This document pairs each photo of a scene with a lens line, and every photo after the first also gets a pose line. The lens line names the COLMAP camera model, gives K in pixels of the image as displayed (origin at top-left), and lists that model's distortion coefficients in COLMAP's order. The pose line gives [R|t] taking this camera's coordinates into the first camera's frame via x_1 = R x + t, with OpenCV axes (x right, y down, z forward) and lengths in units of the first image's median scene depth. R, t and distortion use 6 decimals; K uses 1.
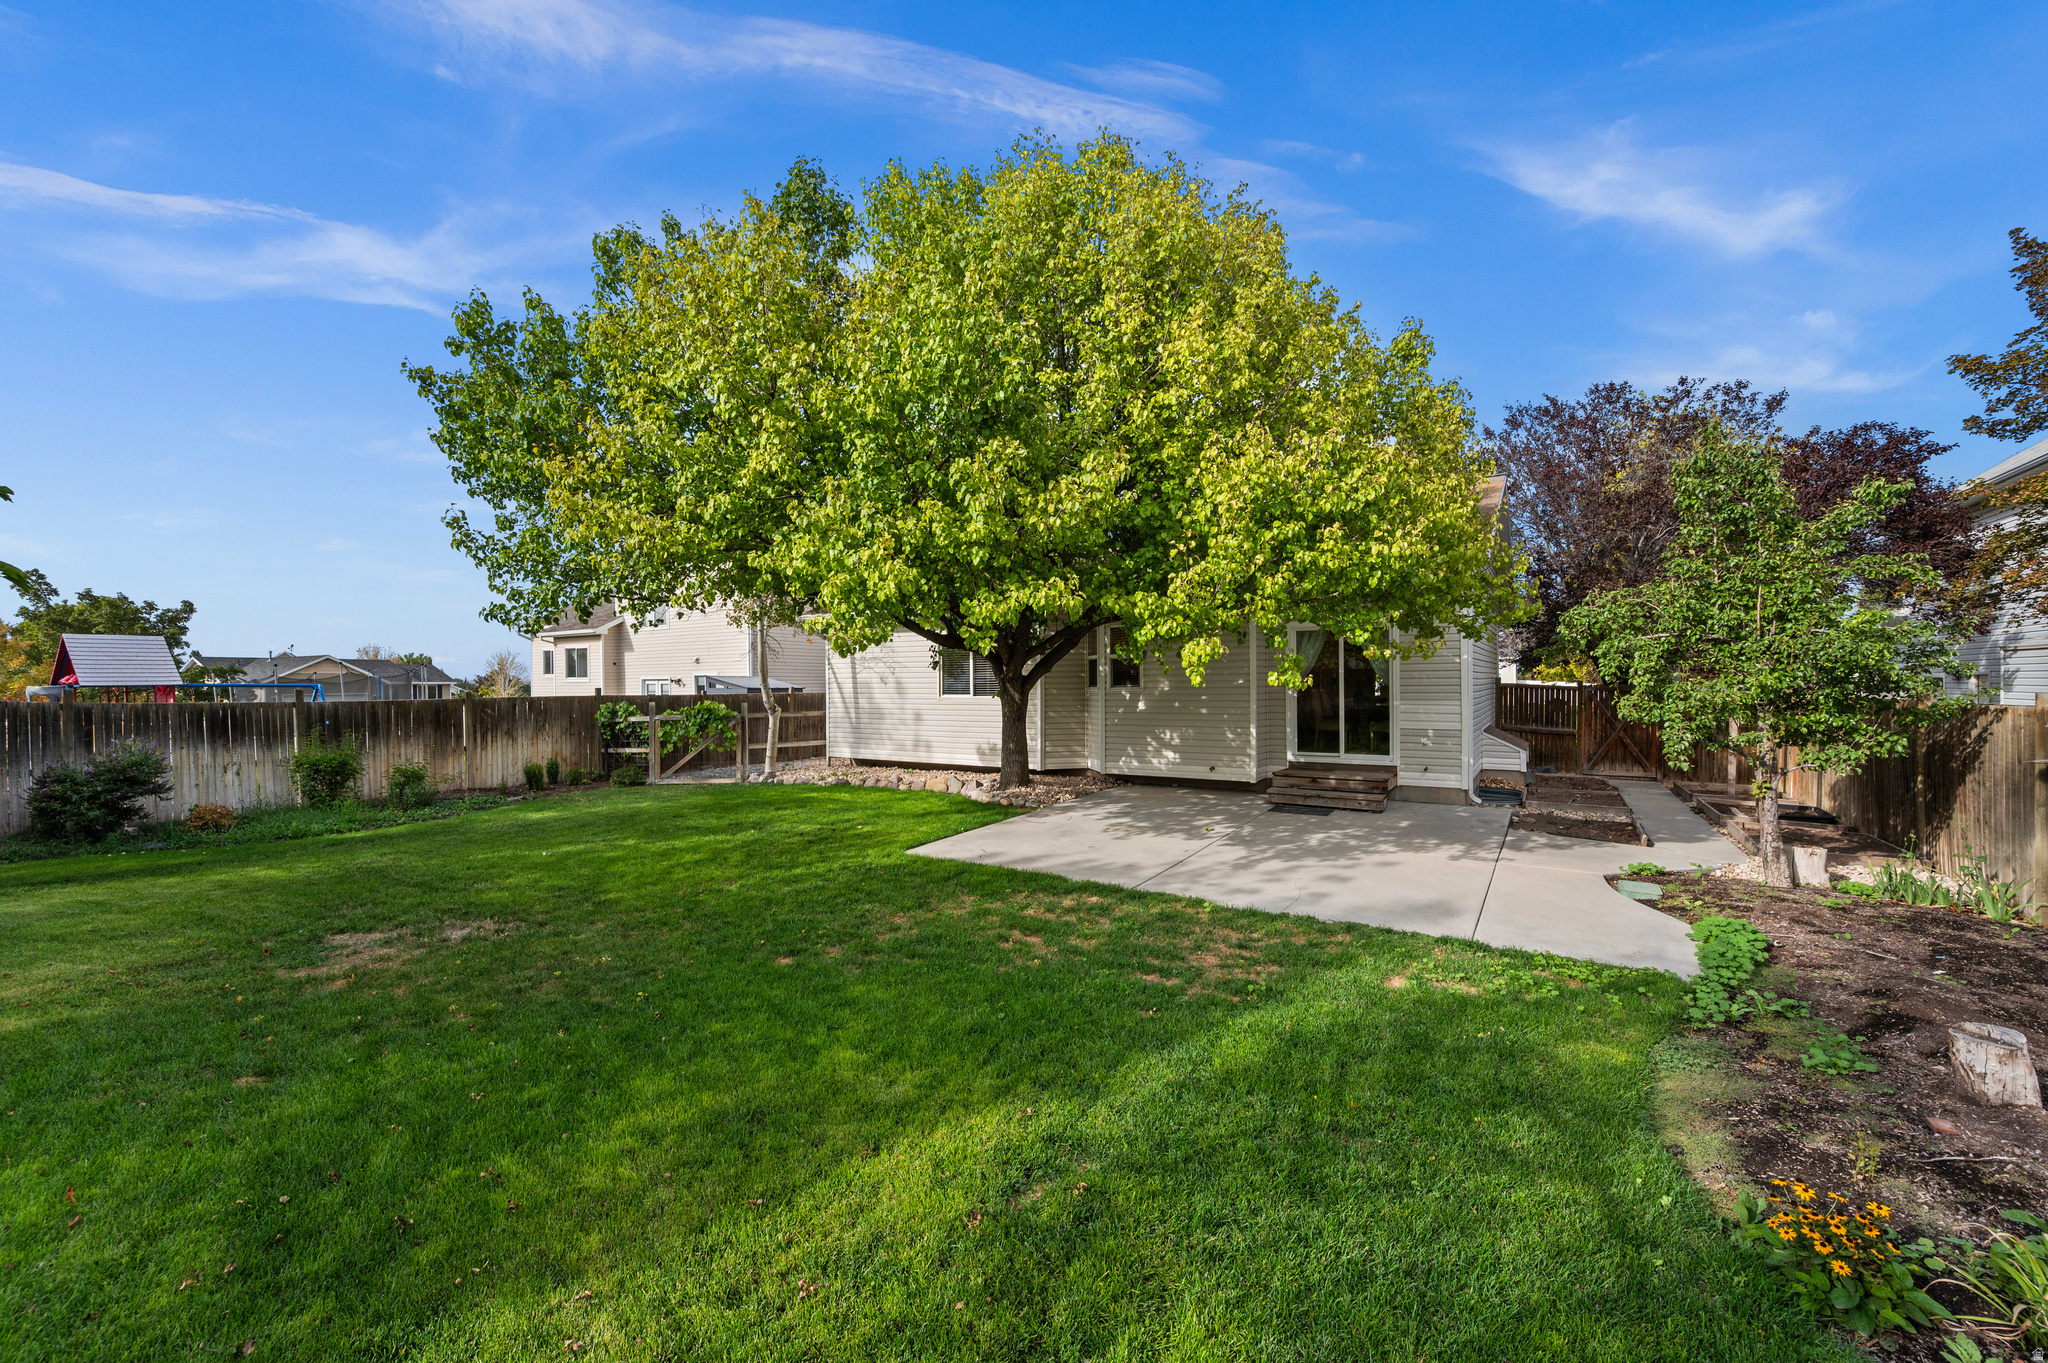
lens RADIAL K [[830.5, 0, 1021.9], [0, 830.5, 684.8], [0, 0, 1]] dist [-0.000712, -0.000384]
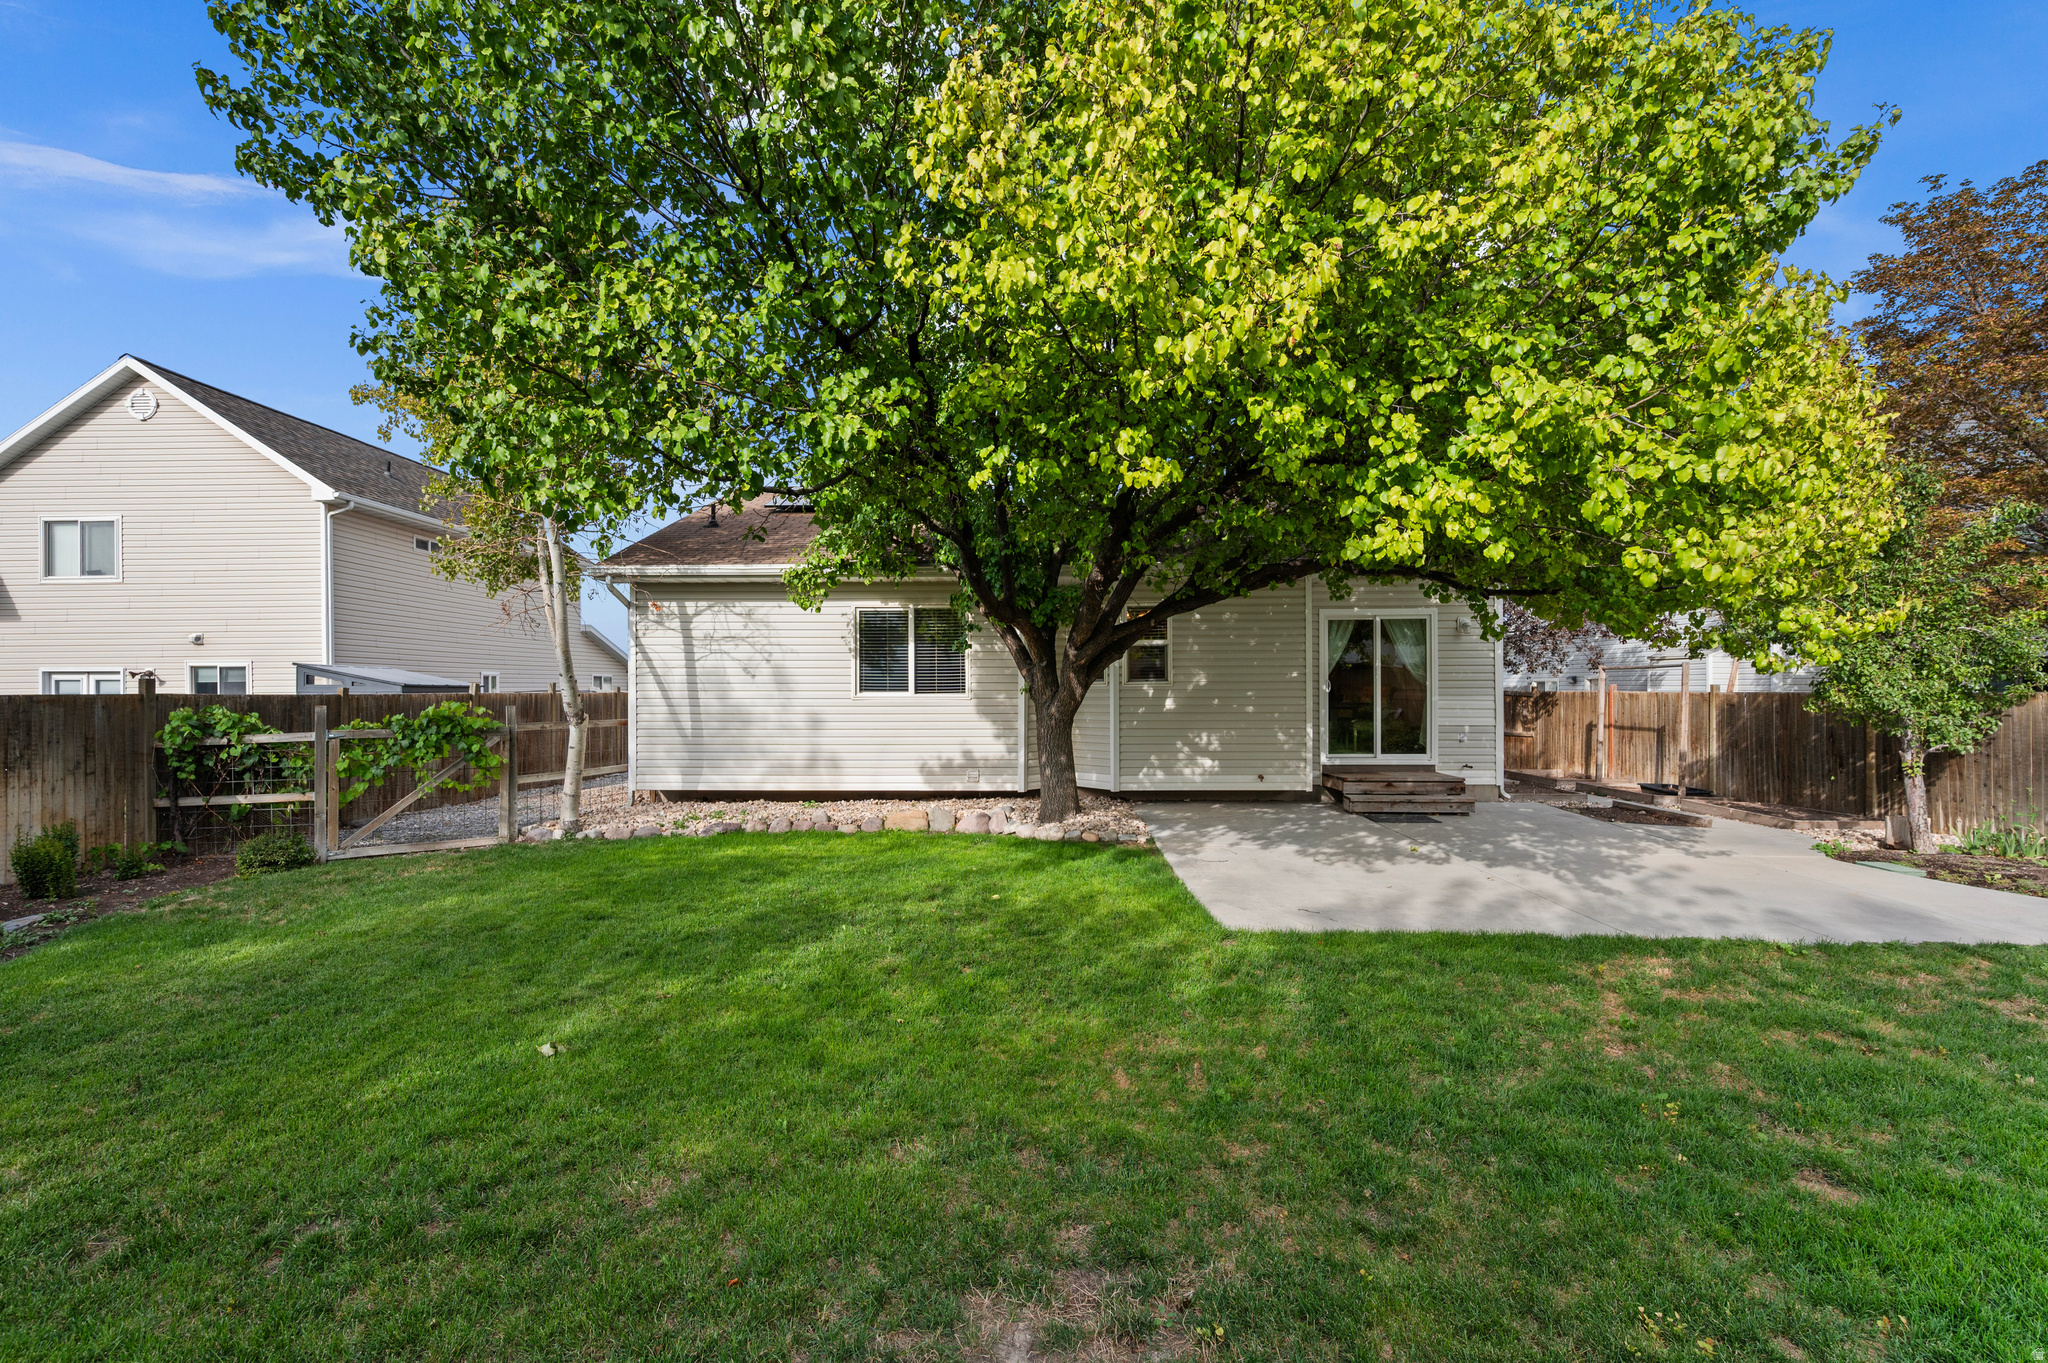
lens RADIAL K [[898.7, 0, 1022.6], [0, 898.7, 686.0], [0, 0, 1]] dist [0.001769, 0.000082]
pose [[0.861194, 0.002962, 0.508269, -0.373451], [-0.000898, 0.999990, -0.004307, 0.010662], [-0.508276, 0.003253, 0.861188, 0.285772]]
